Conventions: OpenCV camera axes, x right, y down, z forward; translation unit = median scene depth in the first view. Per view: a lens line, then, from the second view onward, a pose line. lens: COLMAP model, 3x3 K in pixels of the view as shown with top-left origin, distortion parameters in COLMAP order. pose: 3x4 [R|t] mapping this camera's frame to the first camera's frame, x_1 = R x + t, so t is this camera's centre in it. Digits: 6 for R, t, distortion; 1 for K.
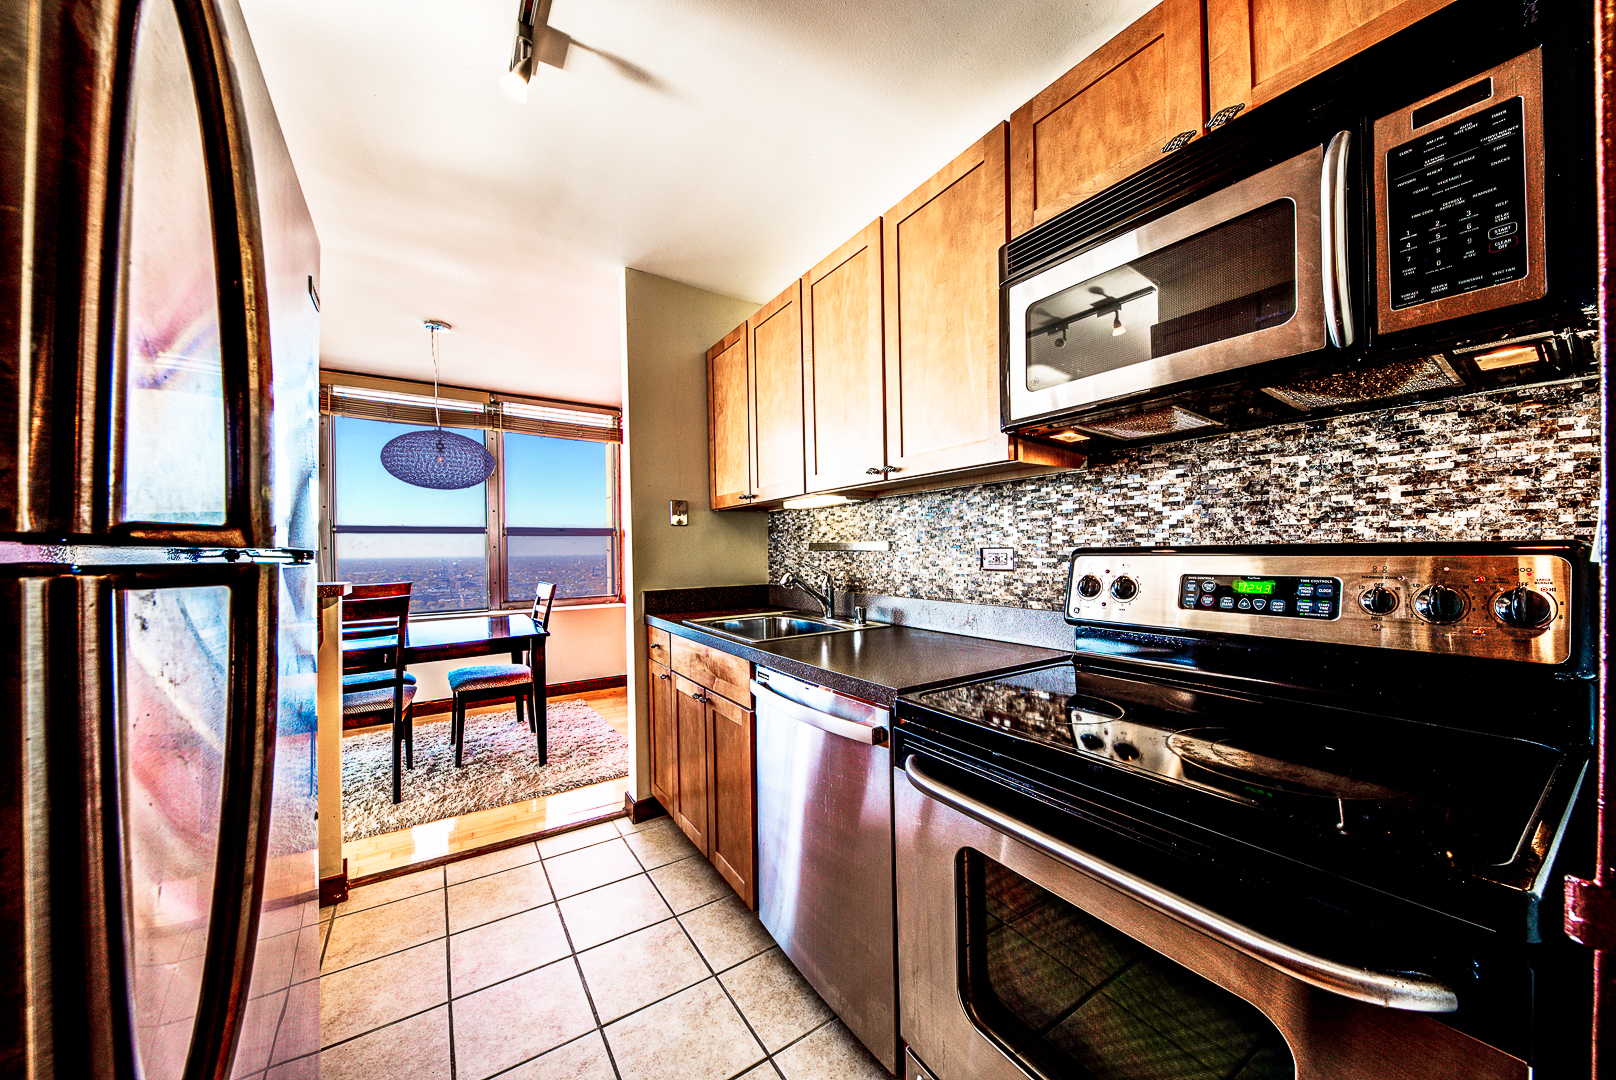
lens RADIAL K [[556.3, 0, 820.7], [0, 556.3, 559.1], [0, 0, 1]] dist [0.014808, -0.008175]
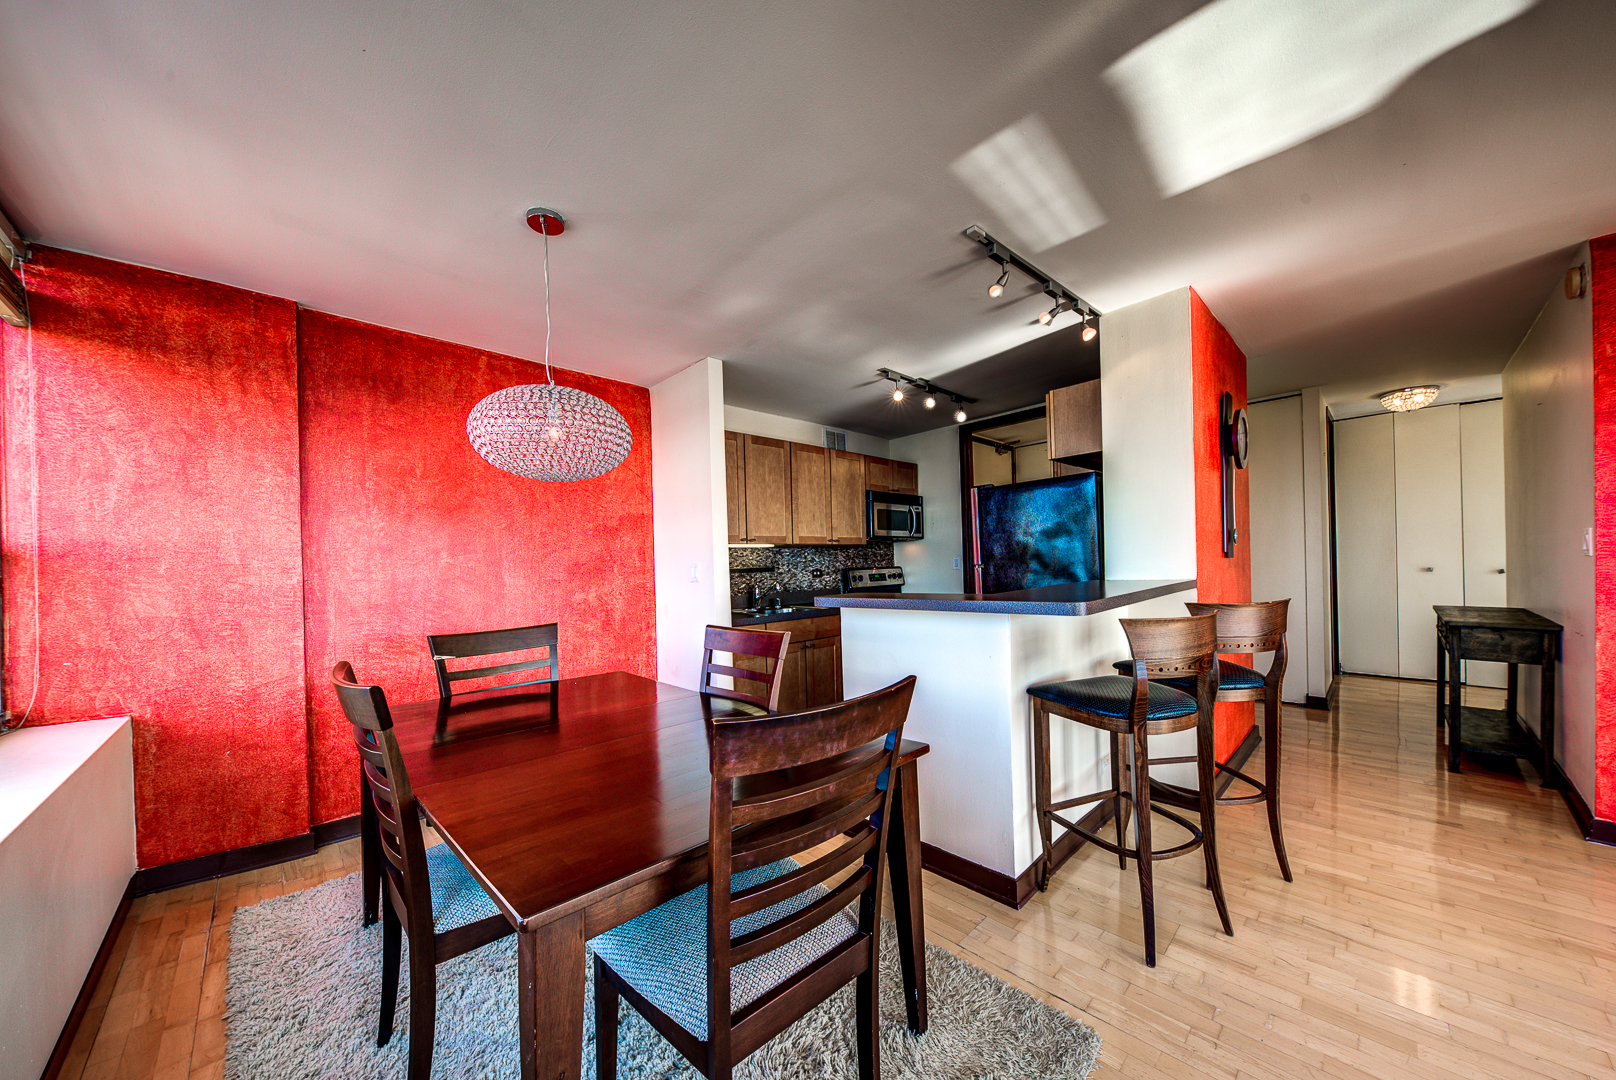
lens RADIAL K [[557.2, 0, 813.7], [0, 557.2, 558.6], [0, 0, 1]] dist [0.015589, -0.008190]
pose [[-0.172379, 0.026526, 0.984673, -3.320278], [0.046019, 0.998763, -0.018849, -0.029380], [-0.983955, 0.042064, -0.173387, 2.026613]]
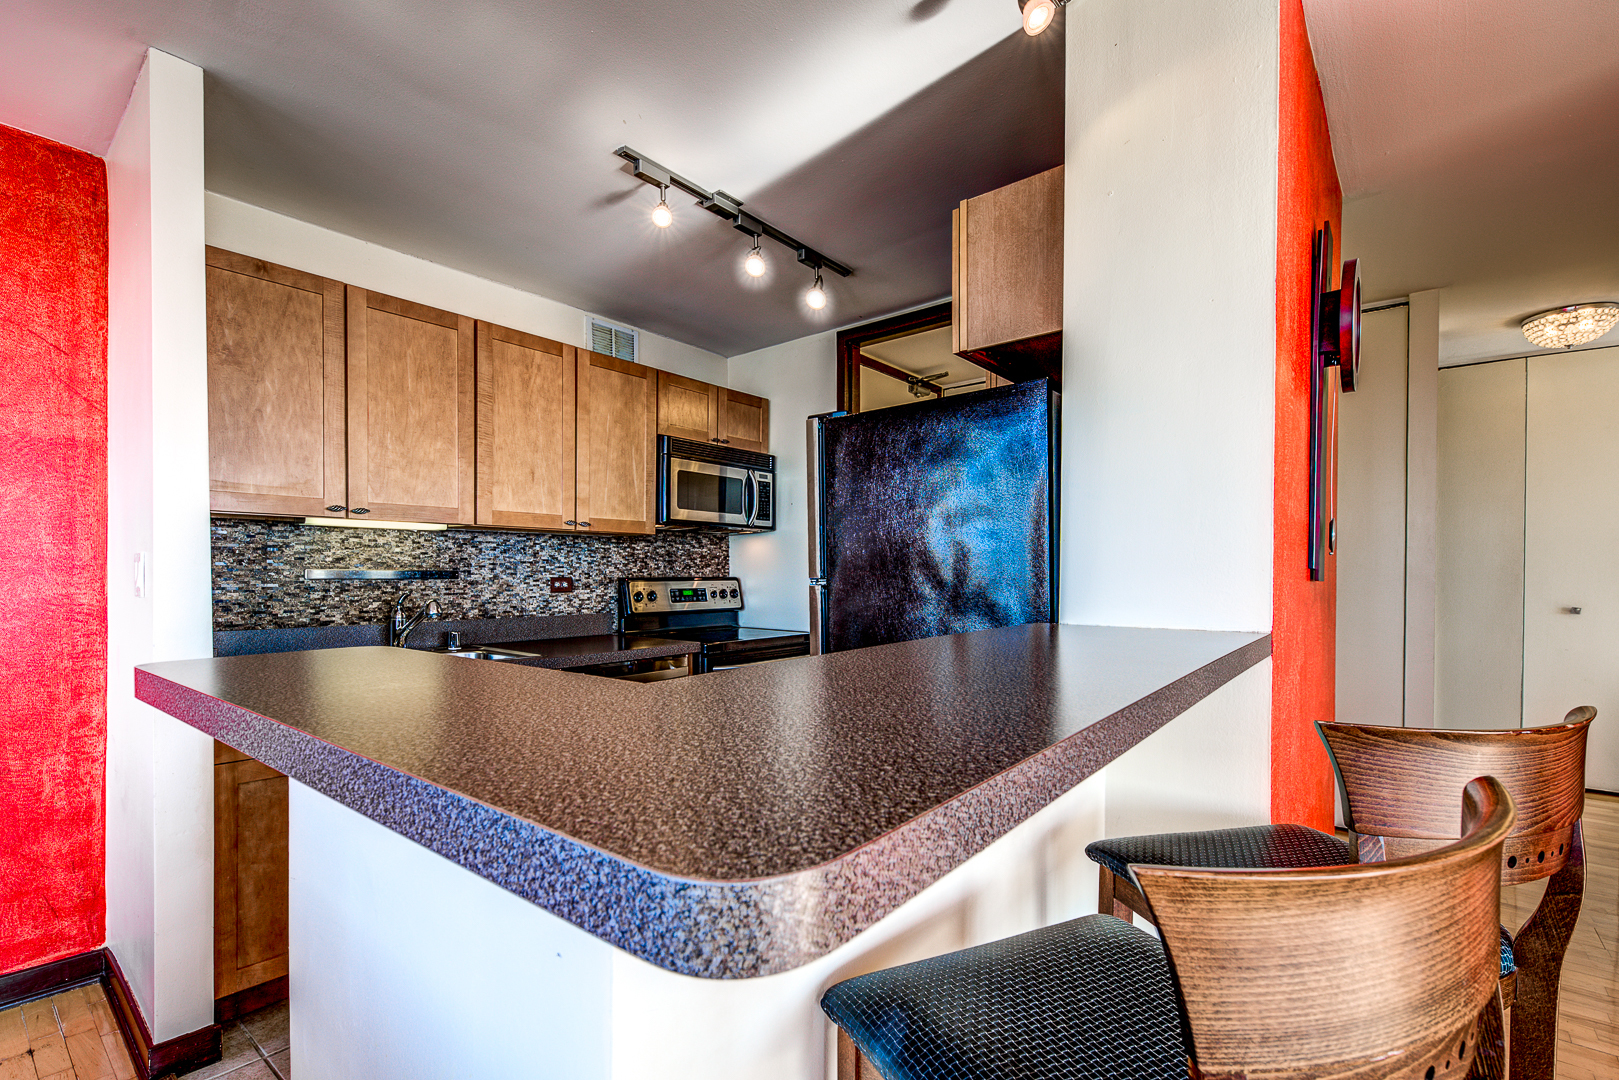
lens RADIAL K [[725.5, 0, 794.9], [0, 725.5, 563.5], [0, 0, 1]] dist [0.010186, 0.000062]
pose [[-0.268102, 0.020411, 0.963174, -2.363032], [0.012916, 0.999762, -0.017591, -0.019650], [-0.963304, 0.007724, -0.268301, 1.235323]]
